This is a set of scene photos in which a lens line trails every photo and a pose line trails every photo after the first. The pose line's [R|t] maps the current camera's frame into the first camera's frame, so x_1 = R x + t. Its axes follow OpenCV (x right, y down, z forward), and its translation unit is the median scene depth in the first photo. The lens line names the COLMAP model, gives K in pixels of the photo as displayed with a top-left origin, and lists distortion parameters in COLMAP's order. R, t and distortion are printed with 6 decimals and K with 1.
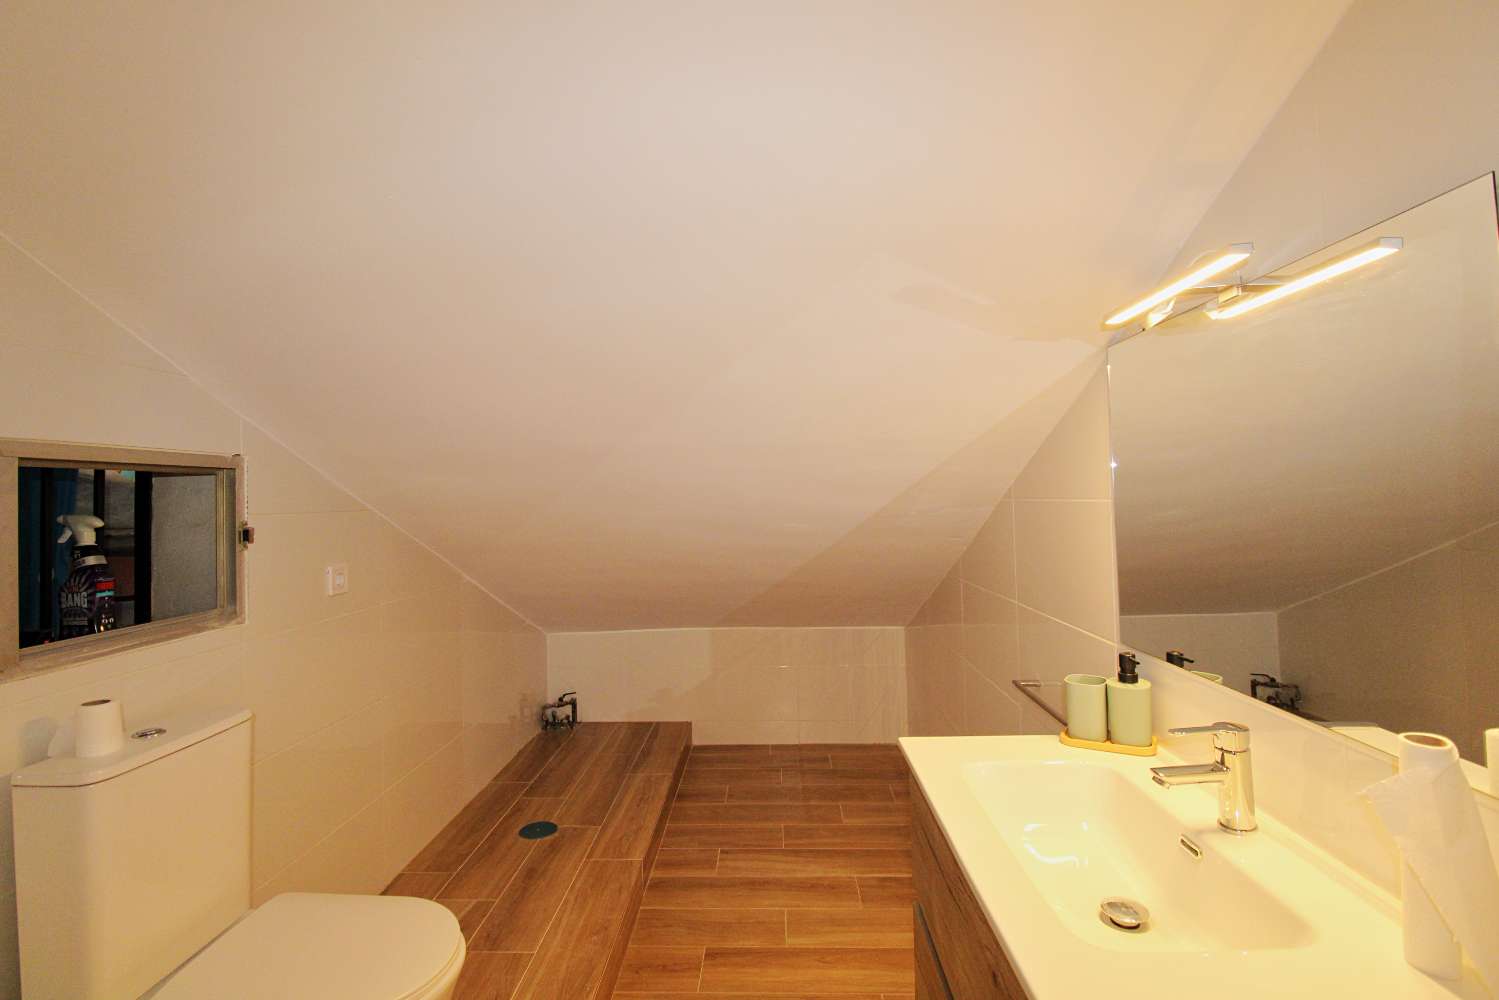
lens RADIAL K [[696.8, 0, 741.5], [0, 696.8, 479.0], [0, 0, 1]] dist [0.009283, -0.018747]
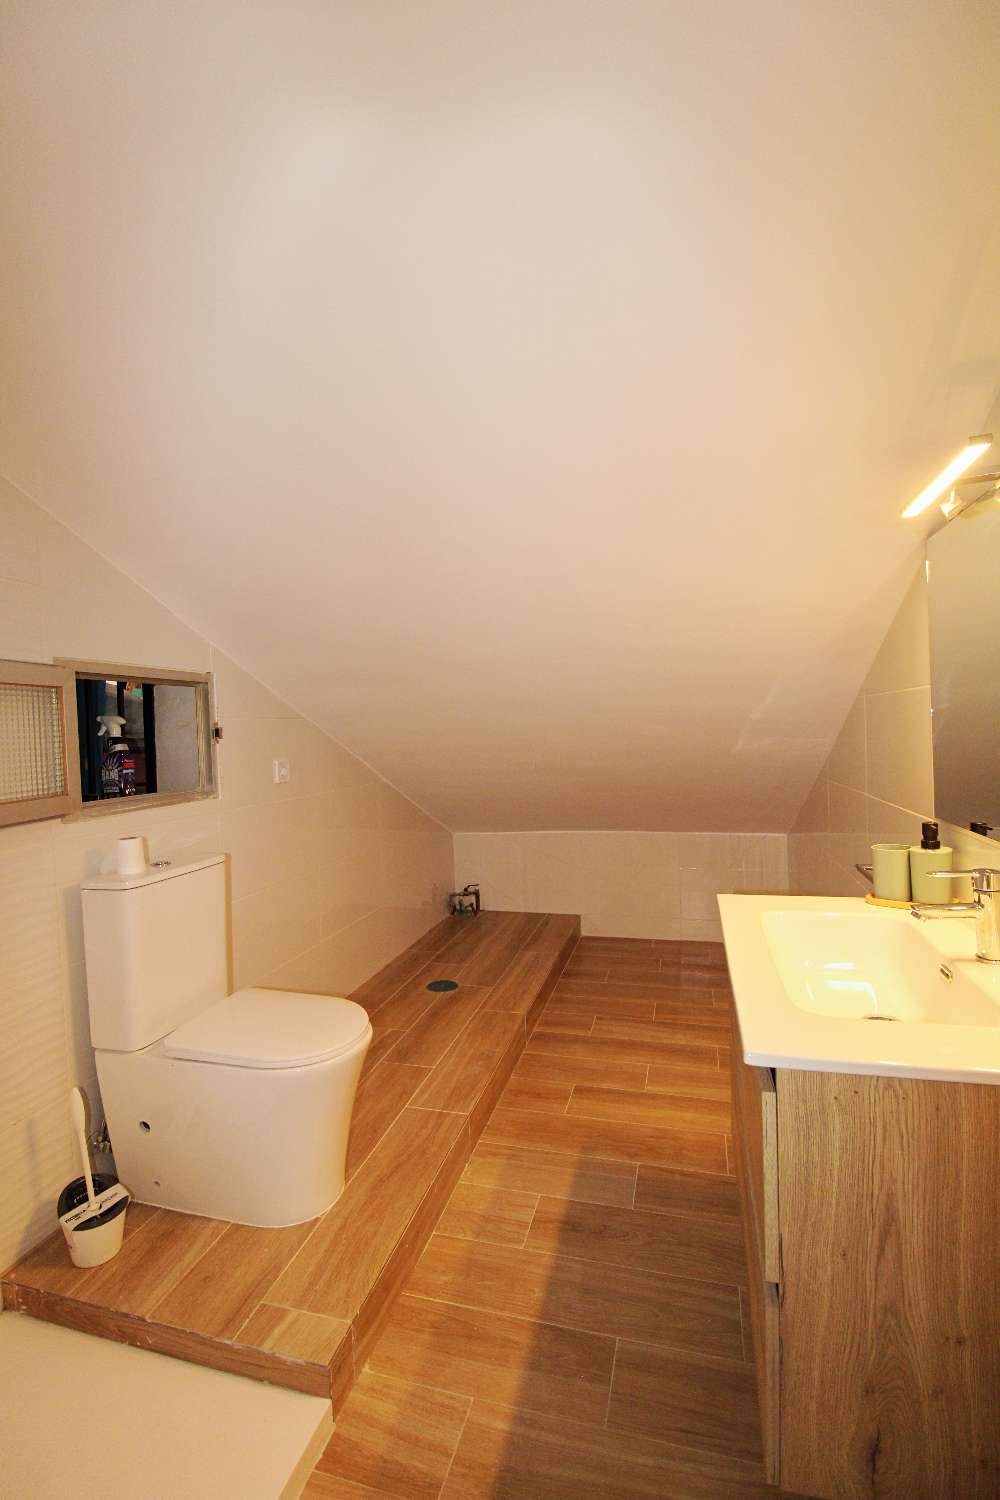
lens RADIAL K [[697.3, 0, 500.0], [0, 697.3, 750.0], [0, 0, 1]] dist [0.009283, -0.018747]
pose [[0.971879, -0.007231, -0.235372, 0.107485], [0.019620, 0.998540, 0.050338, 0.047035], [0.234664, -0.053540, 0.970601, -0.142445]]
